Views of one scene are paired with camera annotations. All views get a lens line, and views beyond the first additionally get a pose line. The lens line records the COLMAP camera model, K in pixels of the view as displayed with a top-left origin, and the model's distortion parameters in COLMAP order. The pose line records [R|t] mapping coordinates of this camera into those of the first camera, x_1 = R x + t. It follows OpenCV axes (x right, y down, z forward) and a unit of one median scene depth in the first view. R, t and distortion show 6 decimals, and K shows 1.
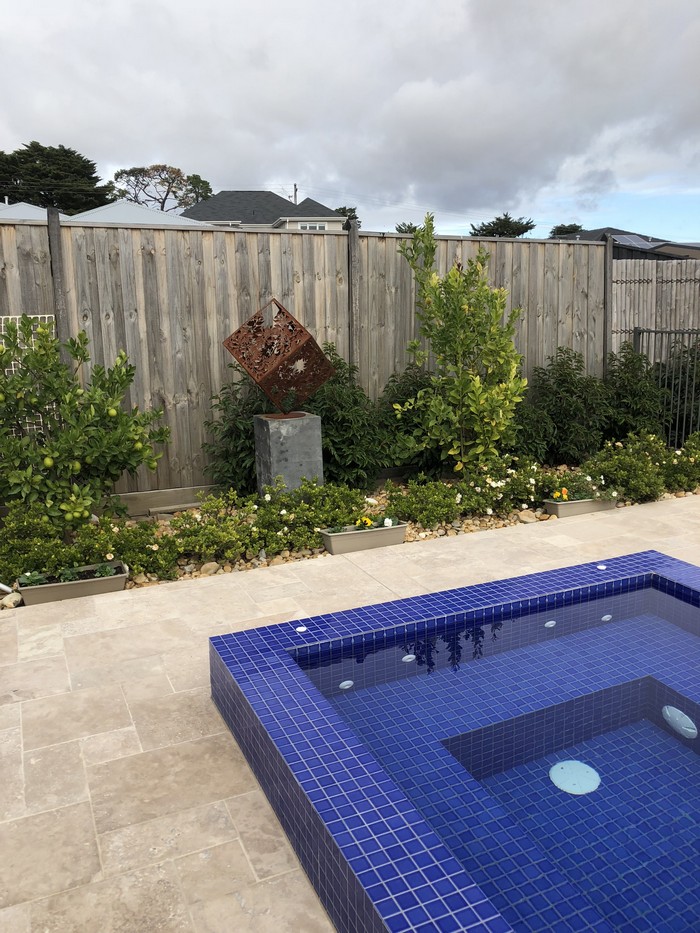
lens RADIAL K [[747.5, 0, 350.0], [0, 747.5, 466.5], [0, 0, 1]] dist [0.044406, -0.000876]
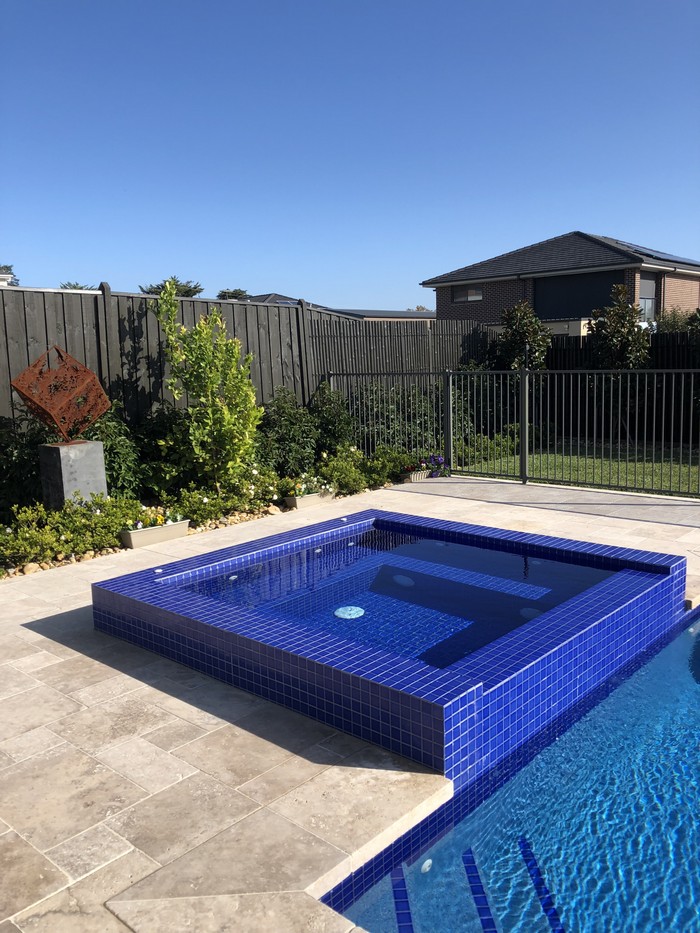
lens RADIAL K [[766.2, 0, 351.4], [0, 766.2, 442.1], [0, 0, 1]] dist [0.008343, -0.004909]
pose [[0.911175, -0.056446, 0.408135, -0.010694], [0.101759, 0.990715, -0.090163, 0.005098], [-0.399256, 0.123686, 0.908458, -0.016096]]
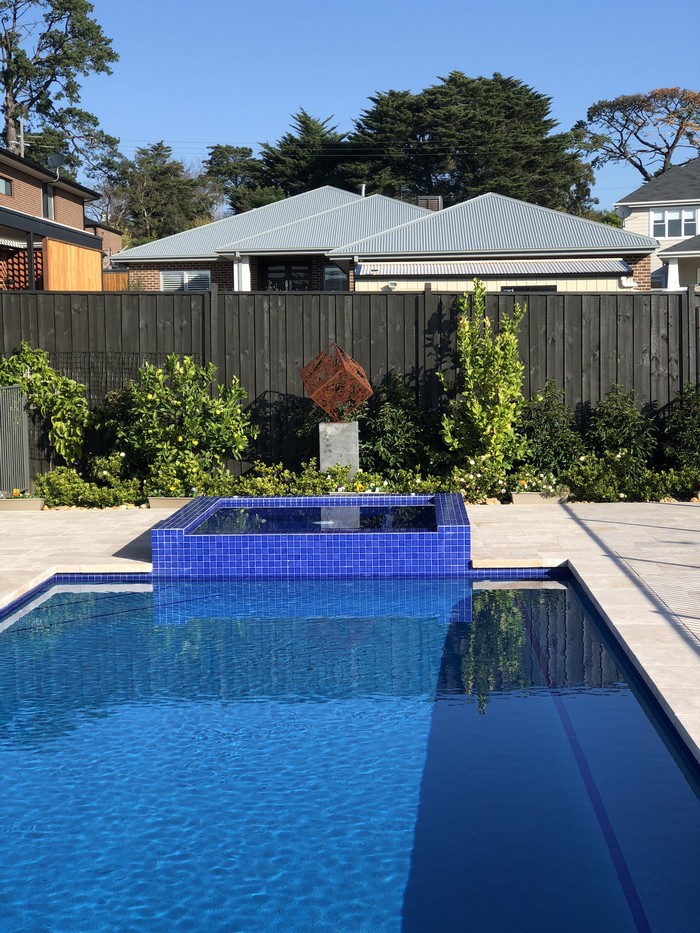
lens RADIAL K [[1540.9, 0, 350.0], [0, 1540.9, 466.5], [0, 0, 1]] dist [0.019028, -0.054110]
pose [[0.895732, 0.040137, -0.442779, 0.075807], [-0.096027, 0.989875, -0.104529, 0.019591], [0.434101, 0.136149, 0.890517, -0.097315]]
